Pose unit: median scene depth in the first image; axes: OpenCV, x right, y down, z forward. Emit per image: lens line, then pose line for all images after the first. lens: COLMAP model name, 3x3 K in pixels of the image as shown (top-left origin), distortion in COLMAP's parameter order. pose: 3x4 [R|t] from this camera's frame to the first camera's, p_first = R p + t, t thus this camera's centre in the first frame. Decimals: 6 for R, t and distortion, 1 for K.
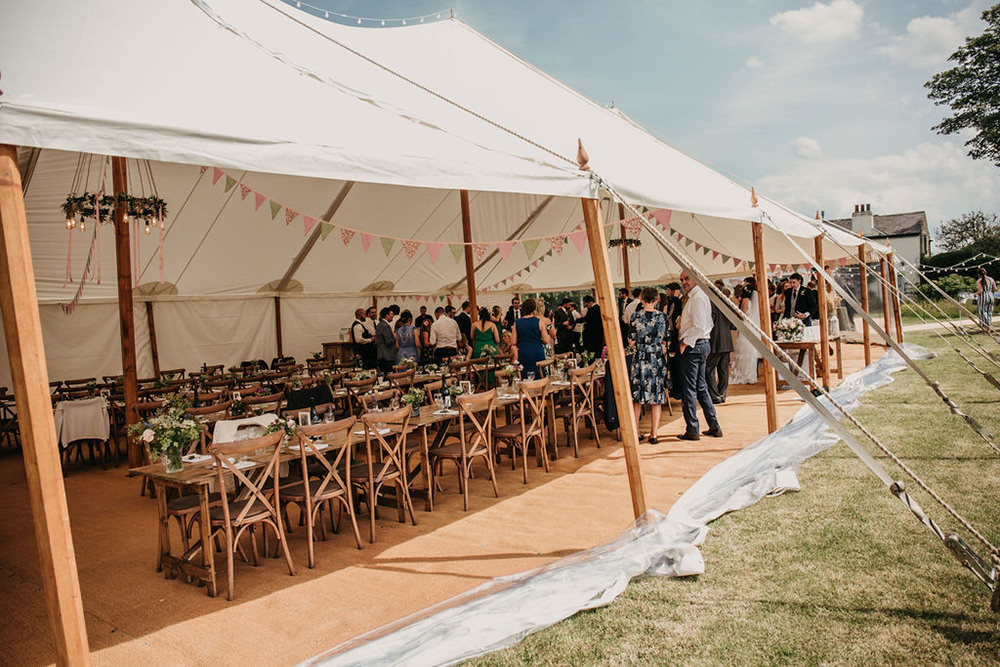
lens RADIAL K [[664.2, 0, 500.0], [0, 664.2, 333.5], [0, 0, 1]] dist [-0.063993, 0.044395]
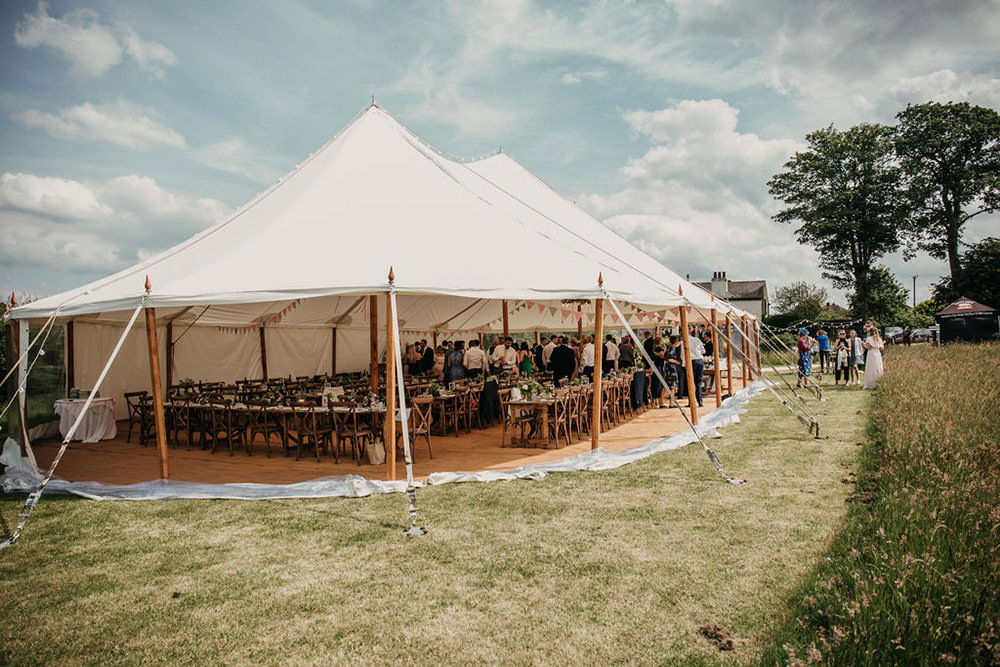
lens RADIAL K [[664.2, 0, 500.0], [0, 664.2, 333.5], [0, 0, 1]] dist [-0.063993, 0.044395]
pose [[0.978454, 0.047116, 0.201016, -0.116076], [-0.035502, 0.997507, -0.060994, 0.010899], [-0.203389, 0.052543, 0.977687, -0.154563]]
